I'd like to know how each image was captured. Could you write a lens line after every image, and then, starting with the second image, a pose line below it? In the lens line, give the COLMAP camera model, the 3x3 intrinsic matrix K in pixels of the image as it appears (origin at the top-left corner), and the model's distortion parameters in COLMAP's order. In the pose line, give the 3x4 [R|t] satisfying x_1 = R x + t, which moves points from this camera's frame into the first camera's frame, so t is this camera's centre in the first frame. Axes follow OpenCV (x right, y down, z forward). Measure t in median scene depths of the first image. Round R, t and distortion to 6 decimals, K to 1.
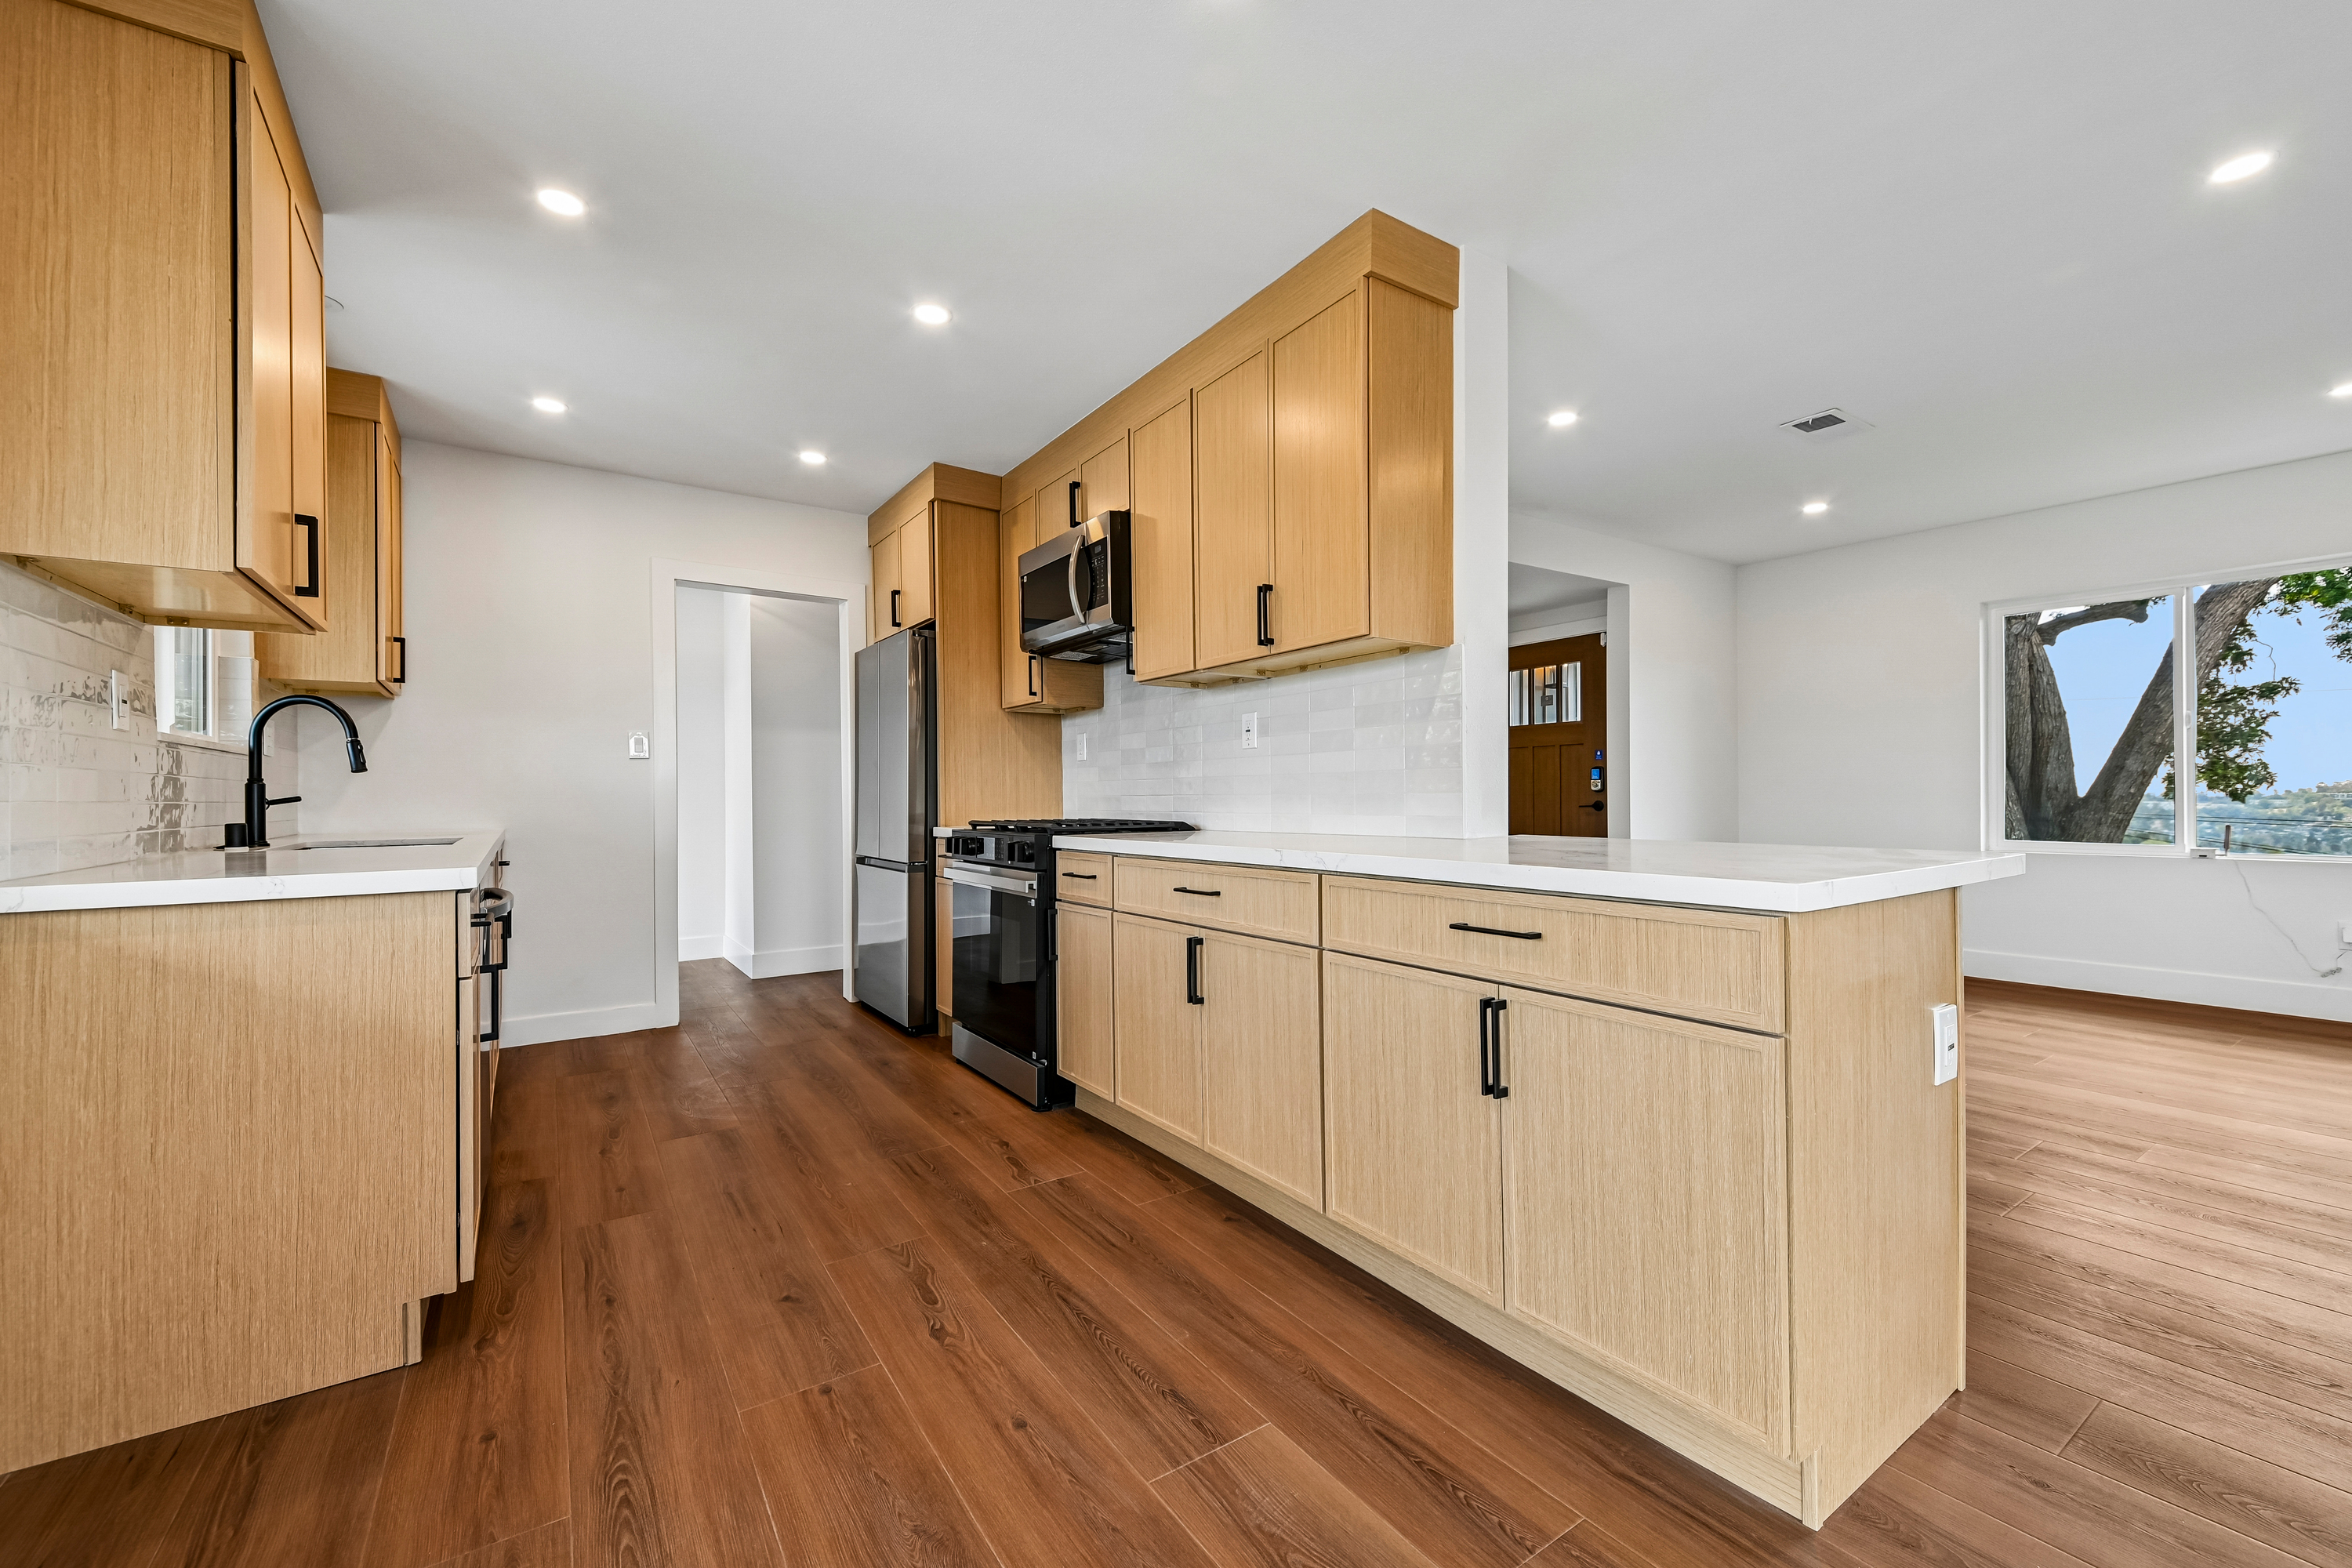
lens RADIAL K [[940.4, 0, 1176.0], [0, 940.4, 784.0], [0, 0, 1]] dist [0.037935, -0.014215]
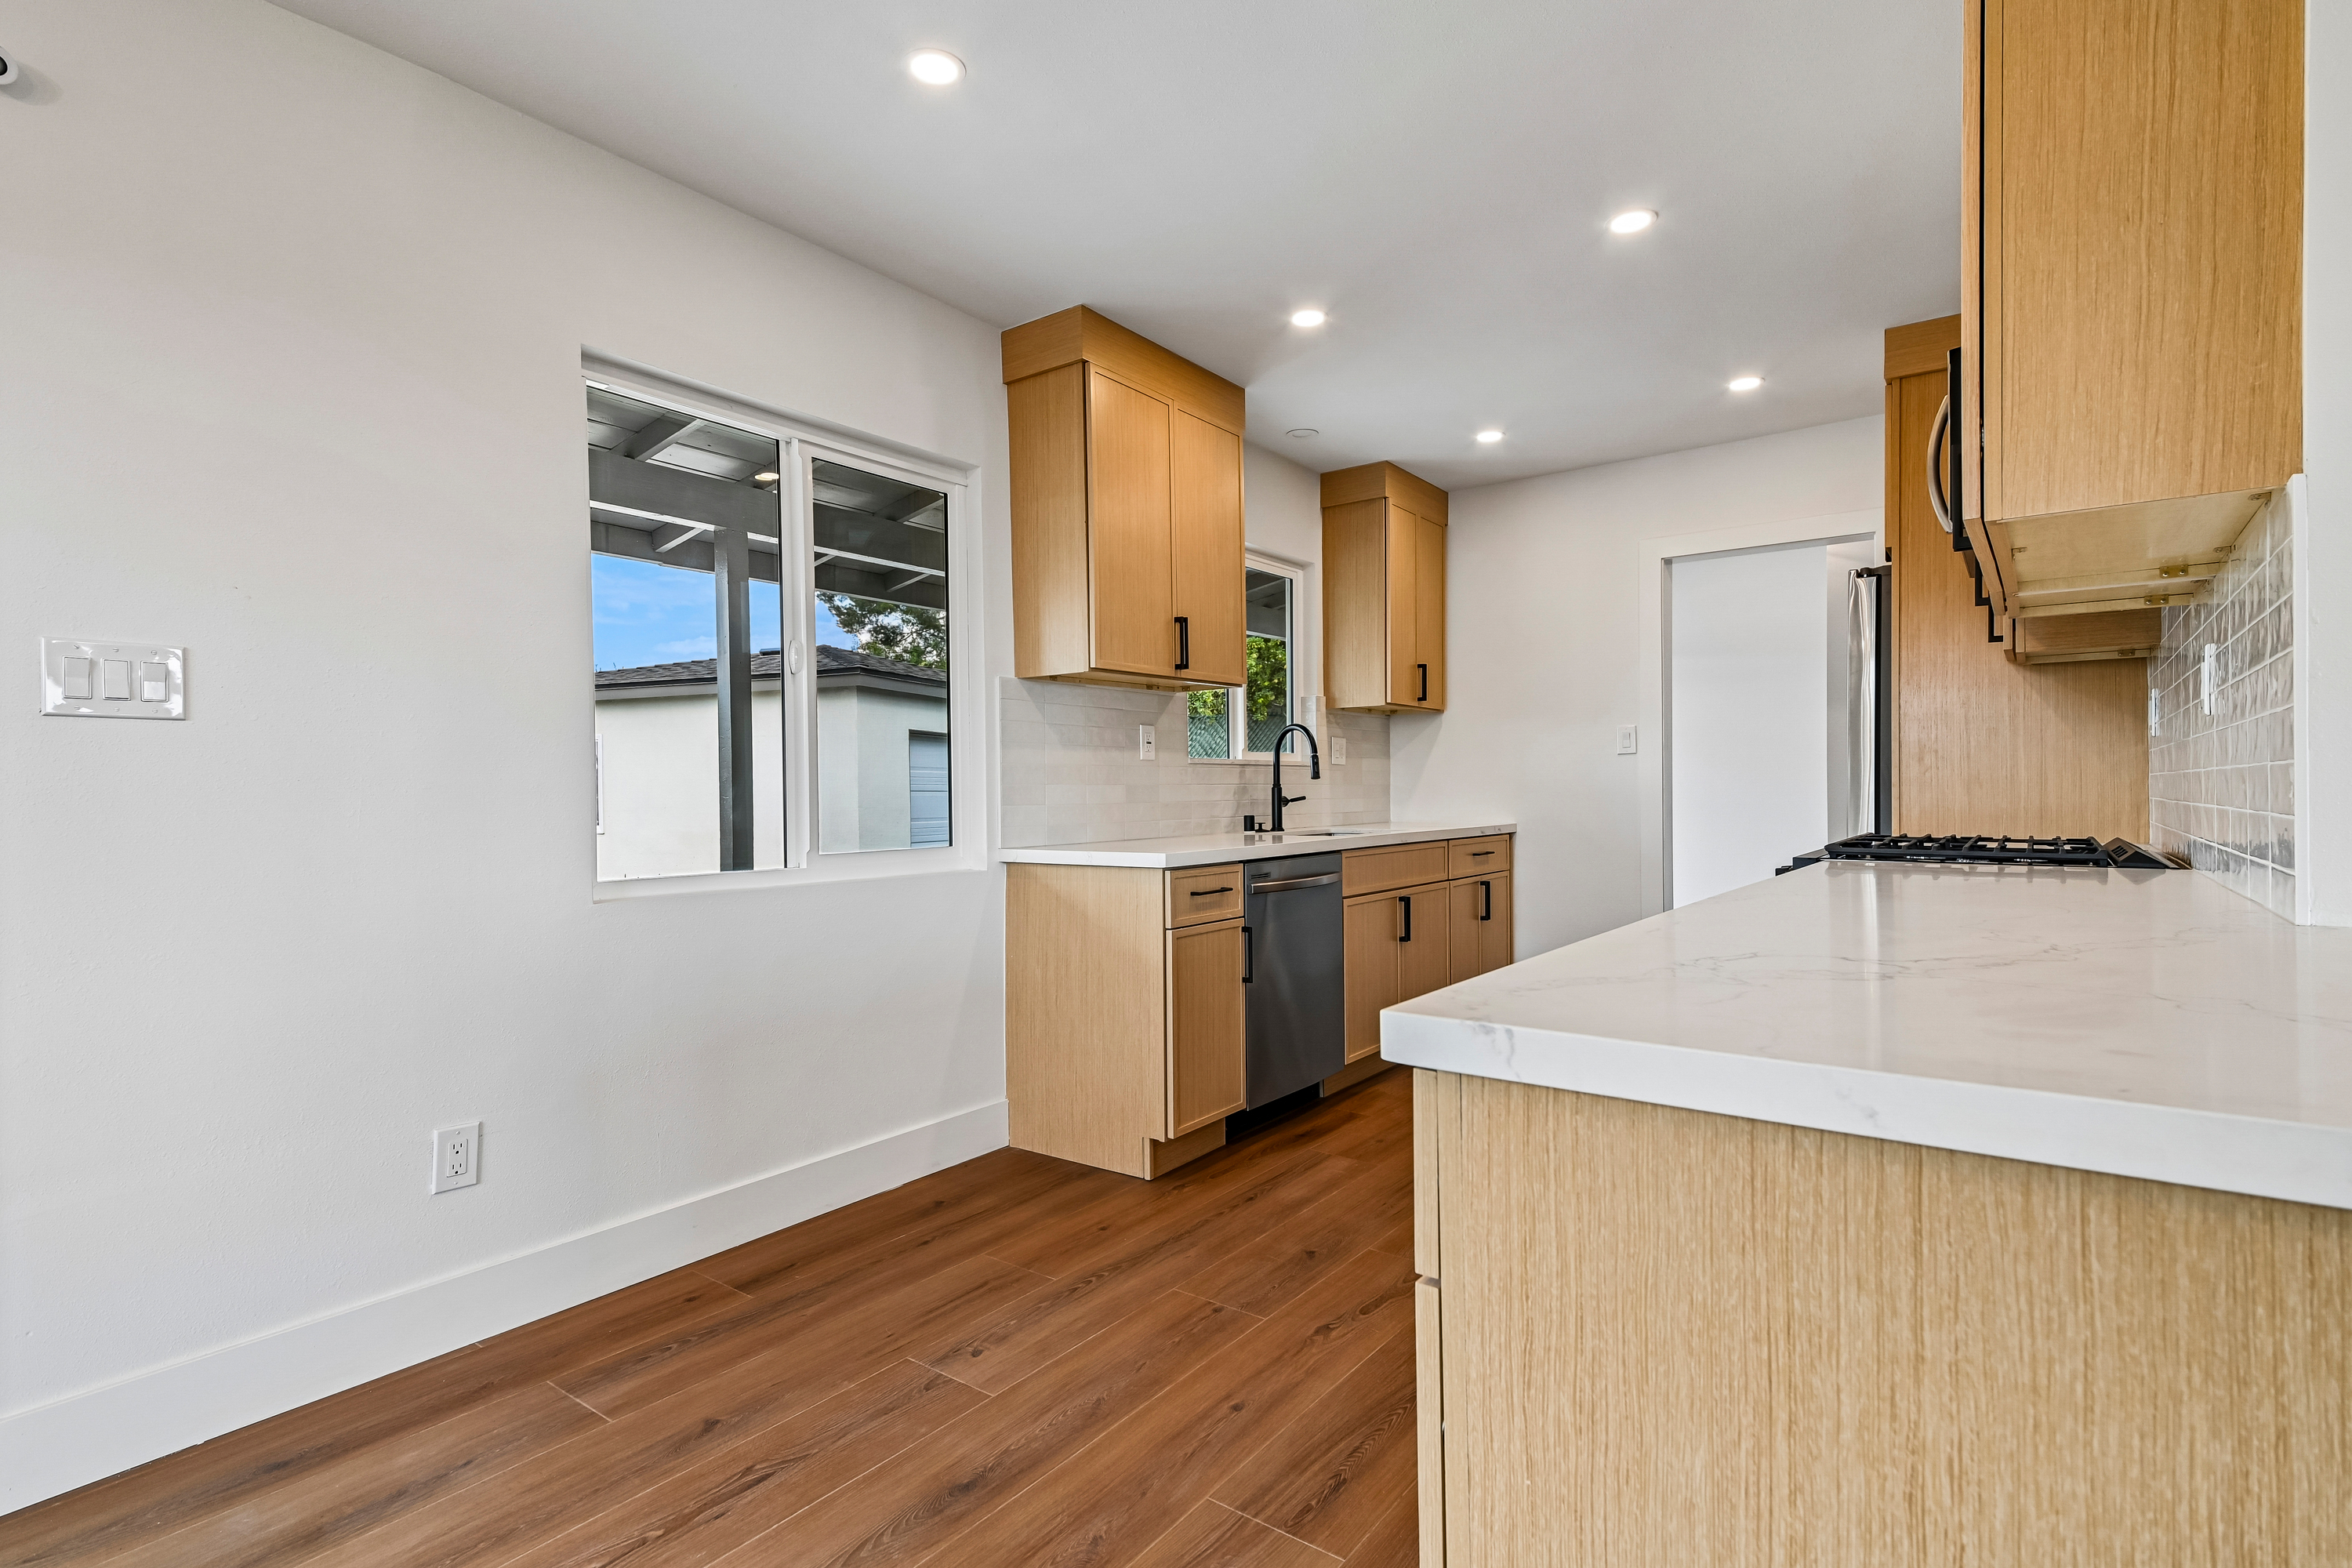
lens RADIAL K [[1125.5, 0, 1206.4], [0, 1125.5, 789.4], [0, 0, 1]] dist [0.041386, -0.000021]
pose [[0.344311, 0.003992, -0.938847, 0.522134], [0.016175, 0.999817, 0.010183, -0.014859], [0.938716, -0.018692, 0.344184, 0.281729]]
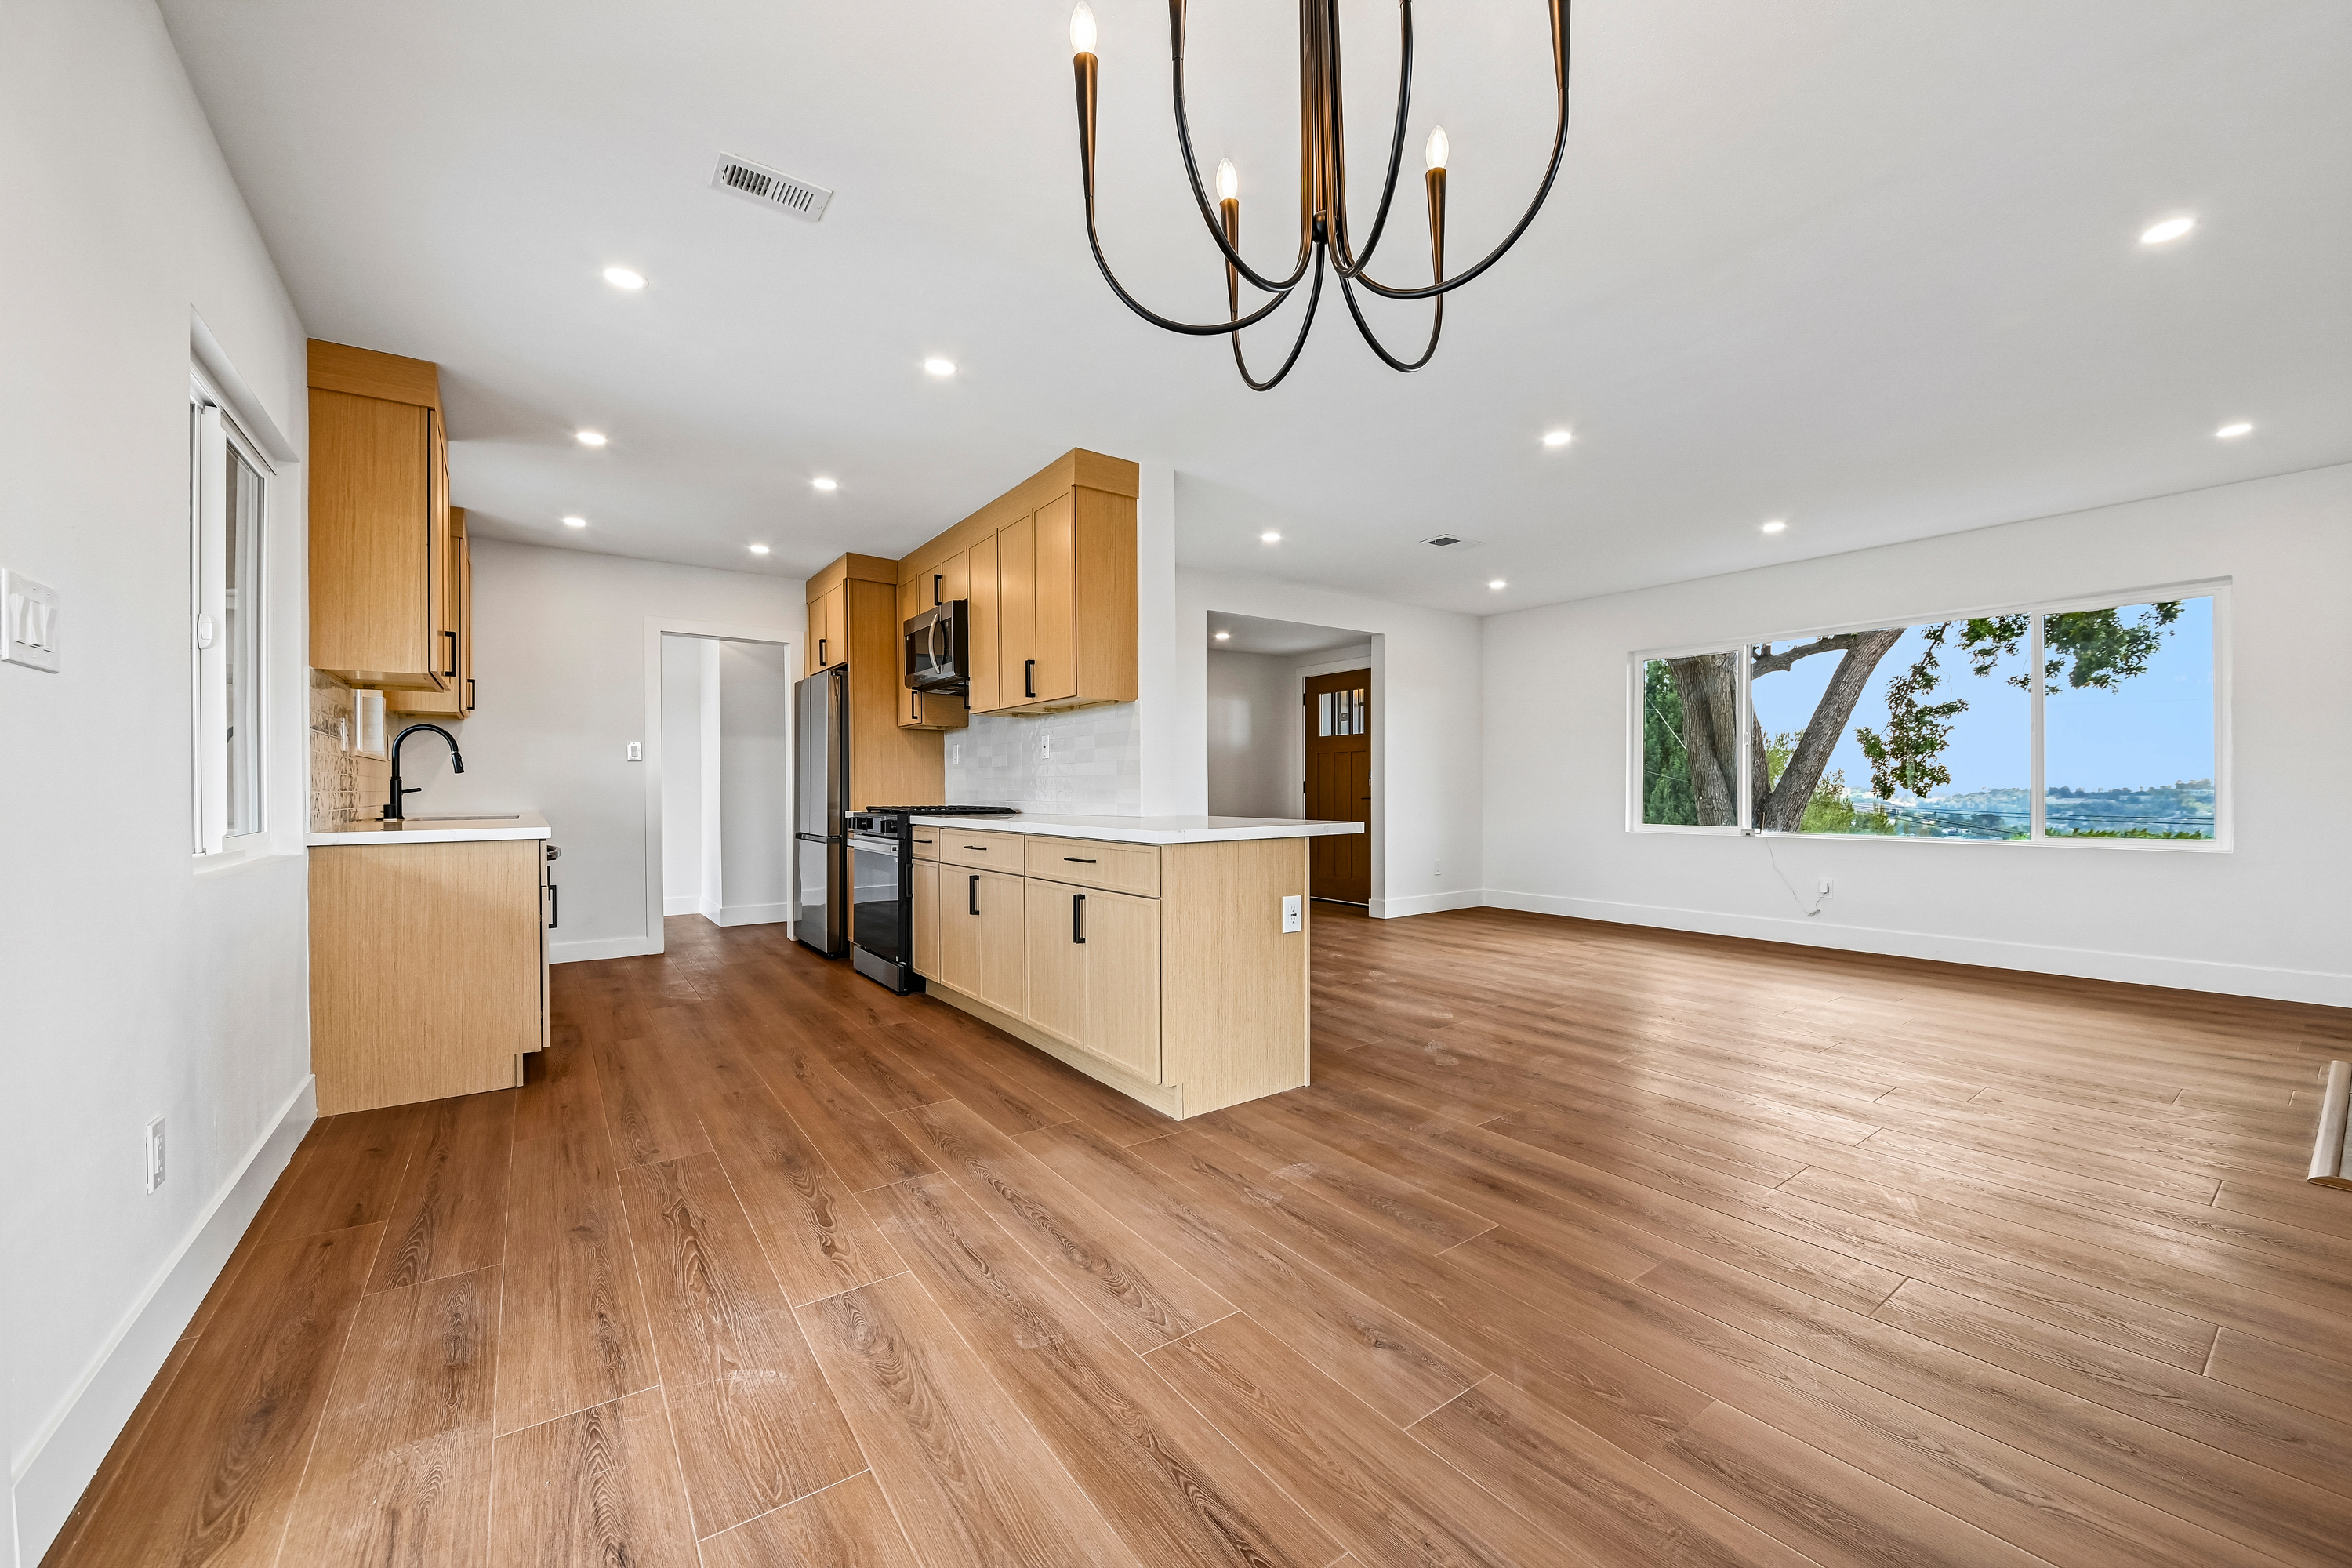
lens RADIAL K [[896.2, 0, 1176.0], [0, 896.2, 784.0], [0, 0, 1]] dist [0.026143, -0.021553]
pose [[0.999552, 0.004682, 0.029575, 0.262687], [-0.004913, 0.999958, 0.007741, -0.010100], [-0.029537, -0.007883, 0.999533, -0.478624]]
